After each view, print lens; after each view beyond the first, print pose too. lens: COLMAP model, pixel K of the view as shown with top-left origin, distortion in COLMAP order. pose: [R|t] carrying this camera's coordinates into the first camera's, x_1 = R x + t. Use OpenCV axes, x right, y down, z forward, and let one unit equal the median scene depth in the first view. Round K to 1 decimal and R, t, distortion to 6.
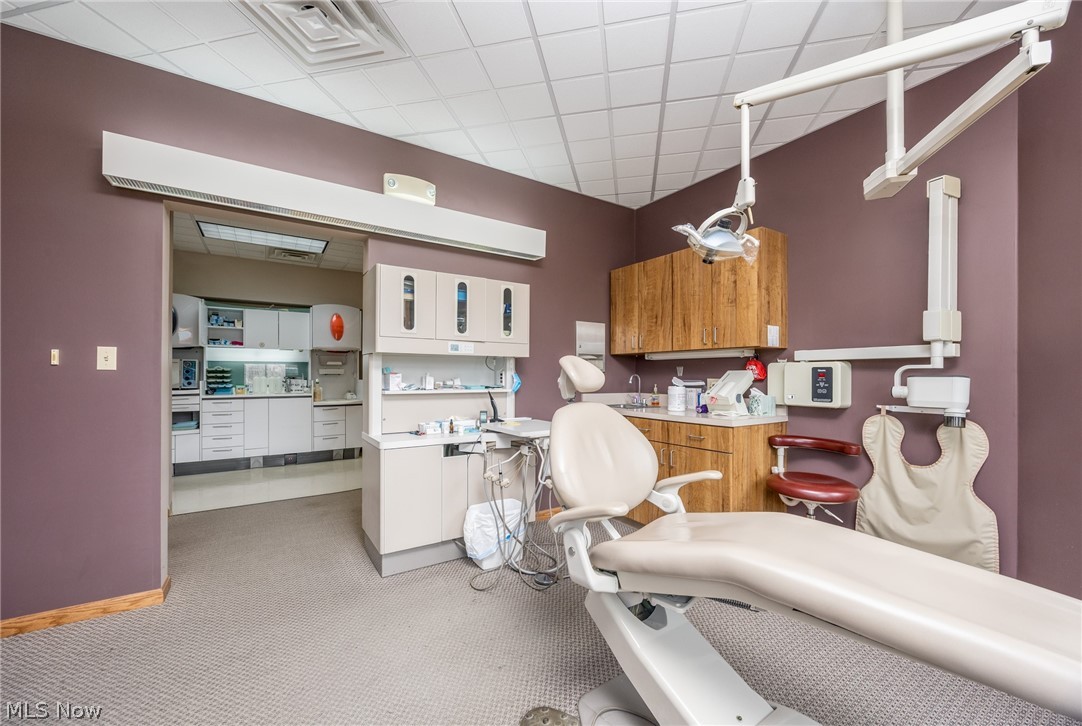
lens RADIAL K [[418.7, 0, 519.3], [0, 418.7, 376.5], [0, 0, 1]] dist [0.002065, -0.000043]
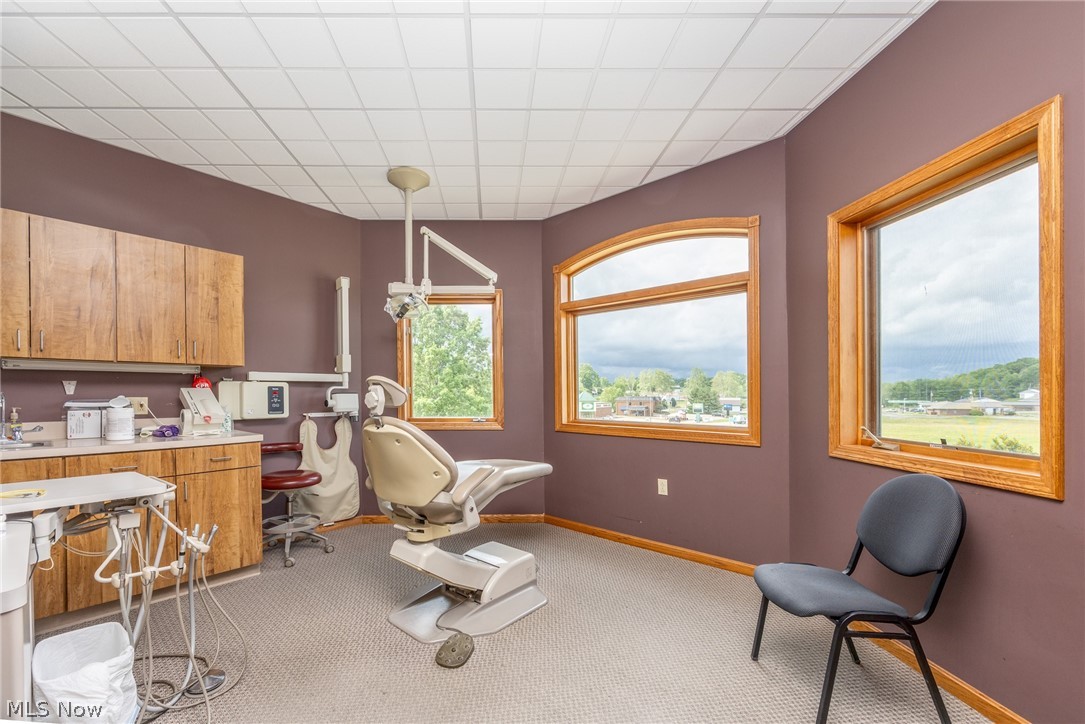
lens RADIAL K [[419.8, 0, 543.1], [0, 419.8, 393.5], [0, 0, 1]] dist [0.002065, -0.000043]
pose [[-0.273510, -0.007025, 0.961843, -0.708434], [0.001258, 0.999970, 0.007662, -0.009402], [-0.961868, 0.003305, -0.273493, 0.573727]]
